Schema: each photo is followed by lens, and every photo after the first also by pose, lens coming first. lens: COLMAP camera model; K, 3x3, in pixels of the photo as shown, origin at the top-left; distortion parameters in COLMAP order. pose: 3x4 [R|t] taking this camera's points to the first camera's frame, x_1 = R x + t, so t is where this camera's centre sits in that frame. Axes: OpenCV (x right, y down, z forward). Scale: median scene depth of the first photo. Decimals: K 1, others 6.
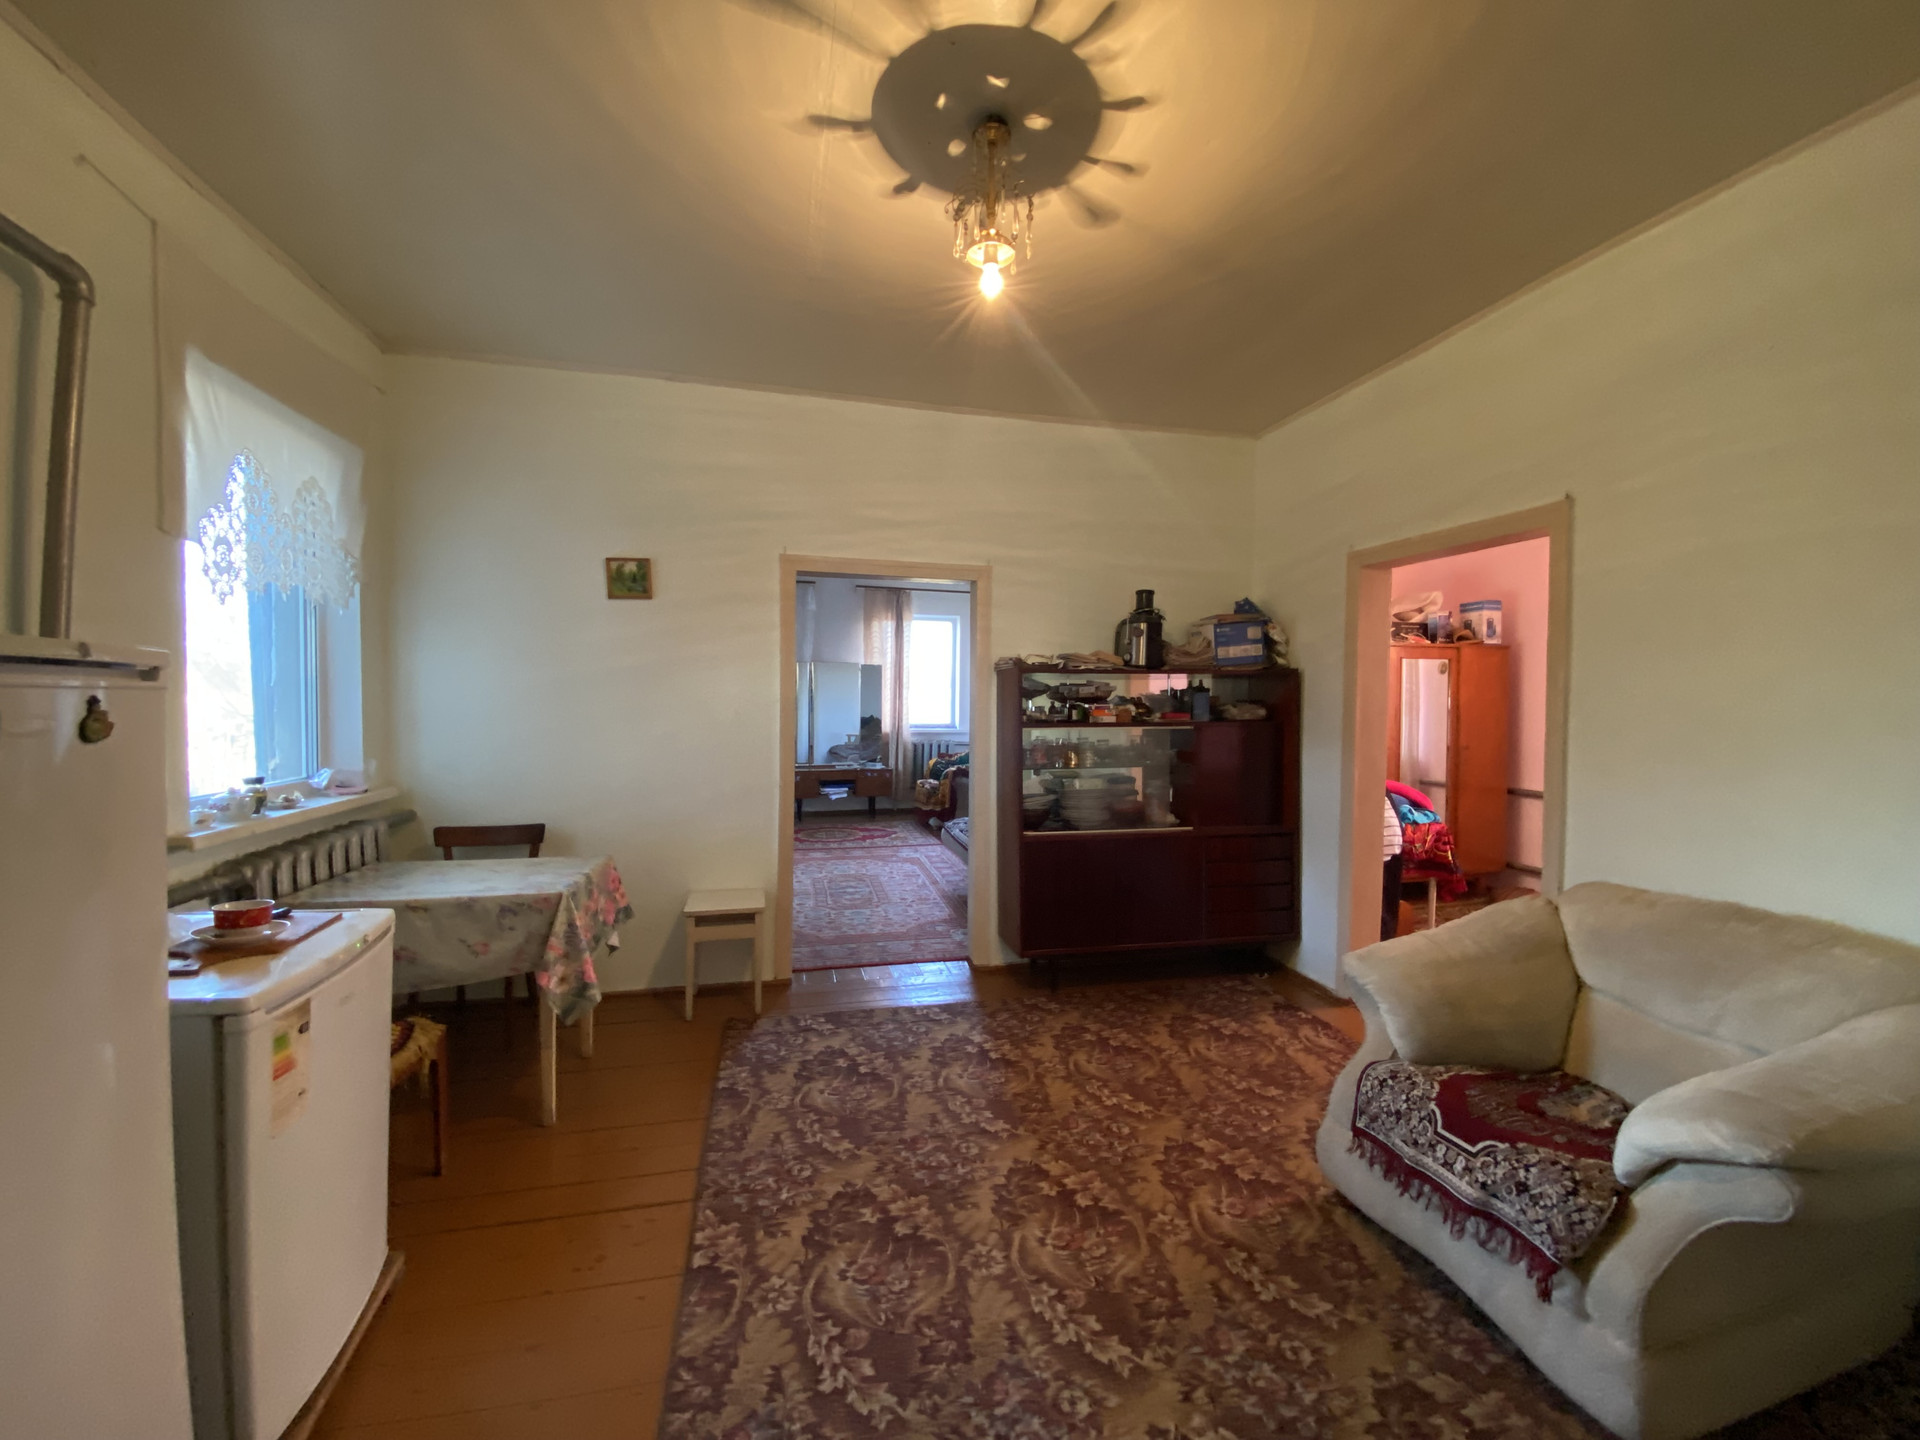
lens RADIAL K [[777.8, 0, 960.4], [0, 777.8, 717.3], [0, 0, 1]] dist [0.049546, -0.035130]
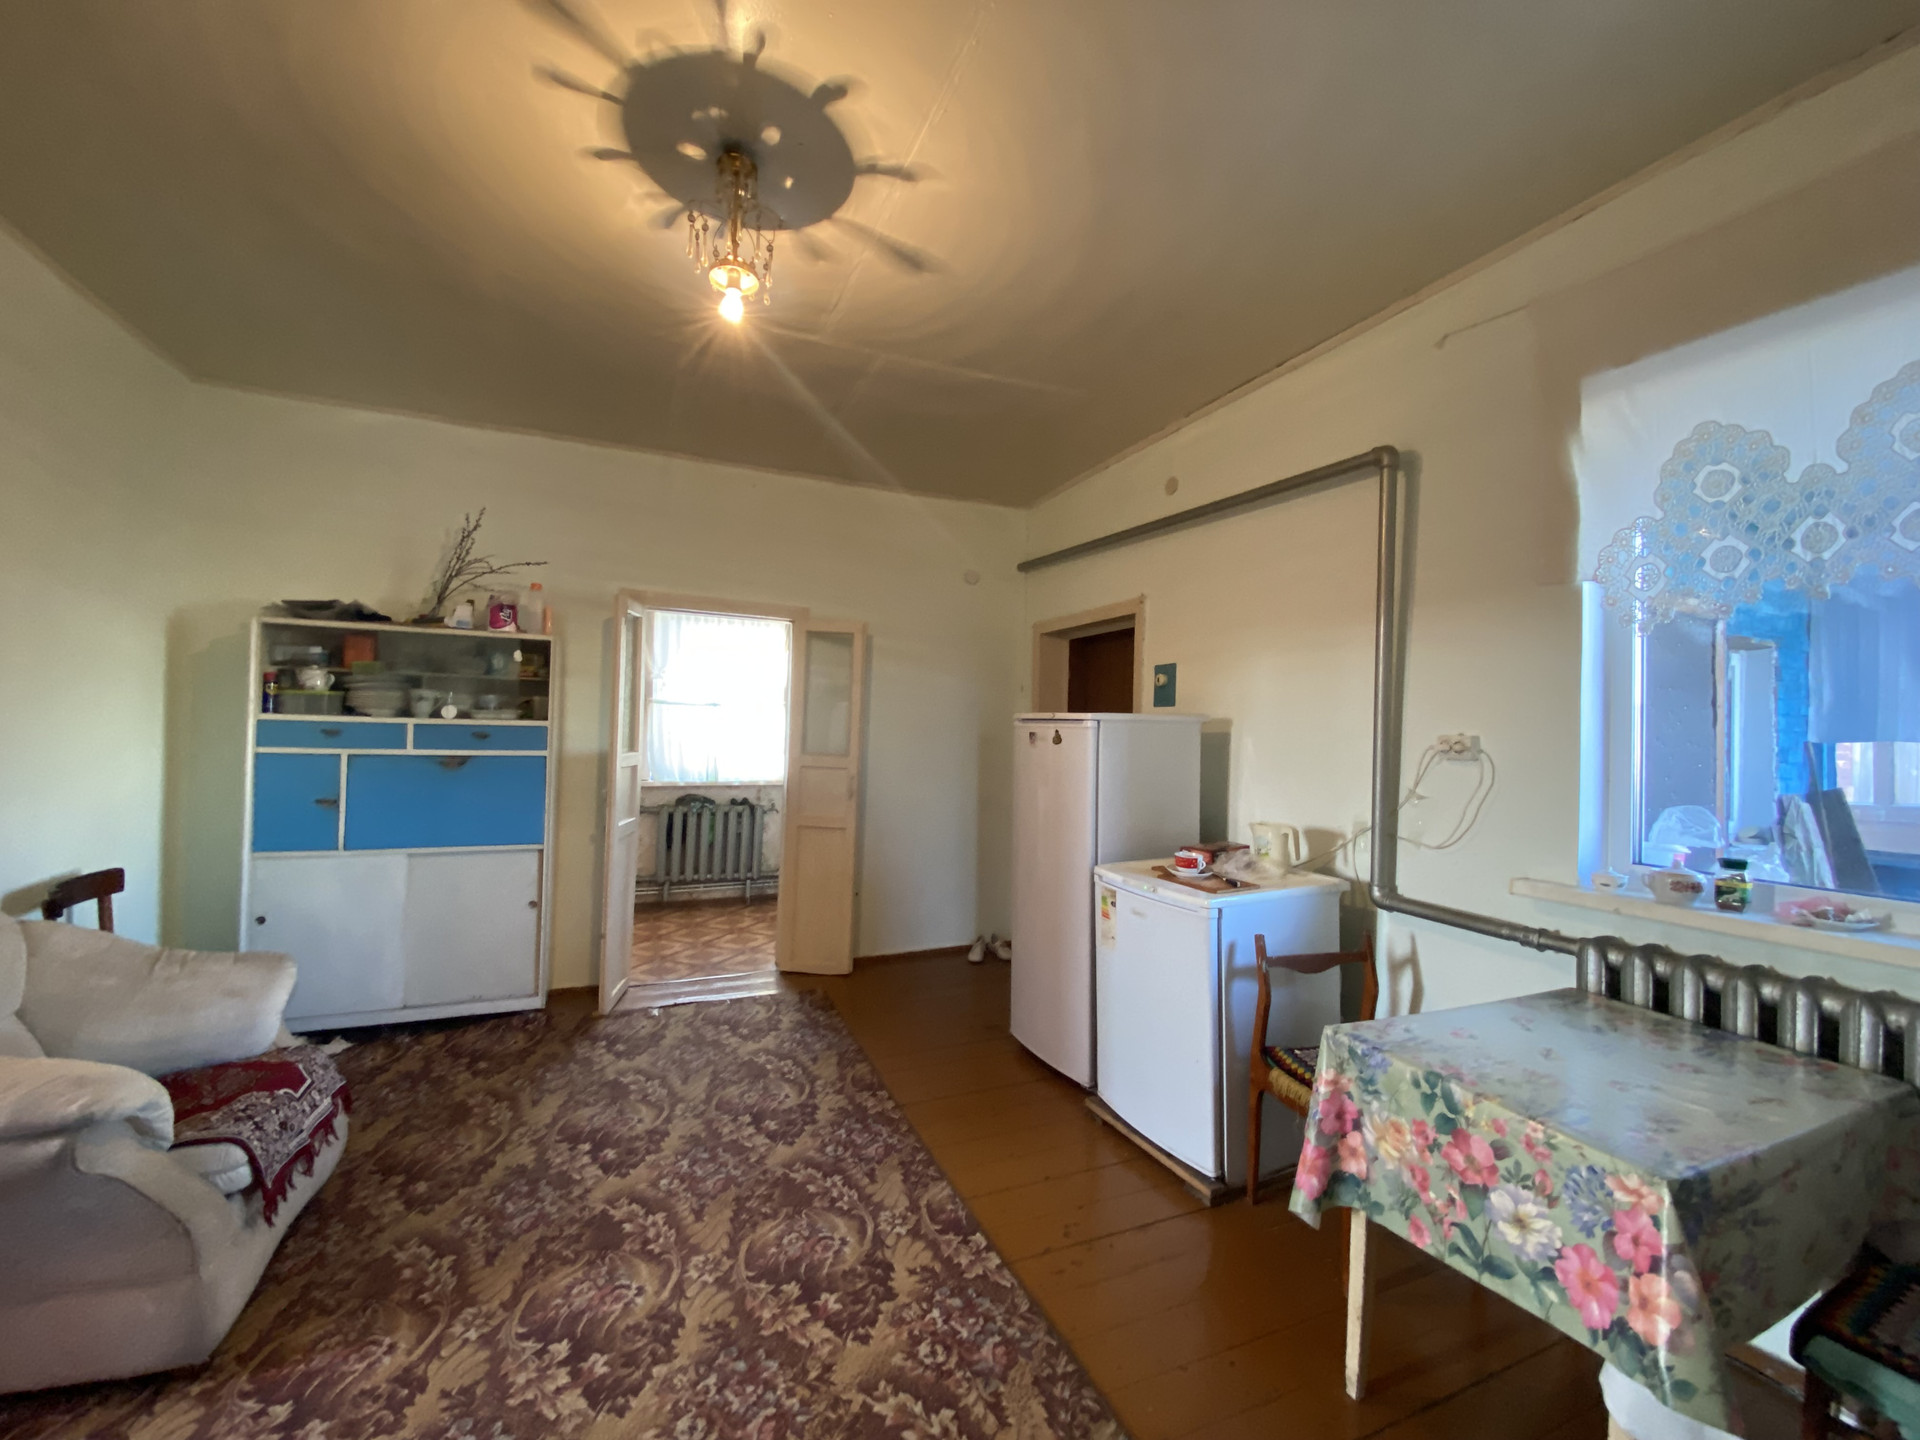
lens RADIAL K [[777.8, 0, 960.4], [0, 777.8, 717.3], [0, 0, 1]] dist [0.049546, -0.035130]
pose [[-0.984771, -0.033618, -0.170574, -0.091691], [-0.035610, 0.999329, 0.008631, -0.046072], [0.170170, 0.014574, -0.985307, 2.023633]]
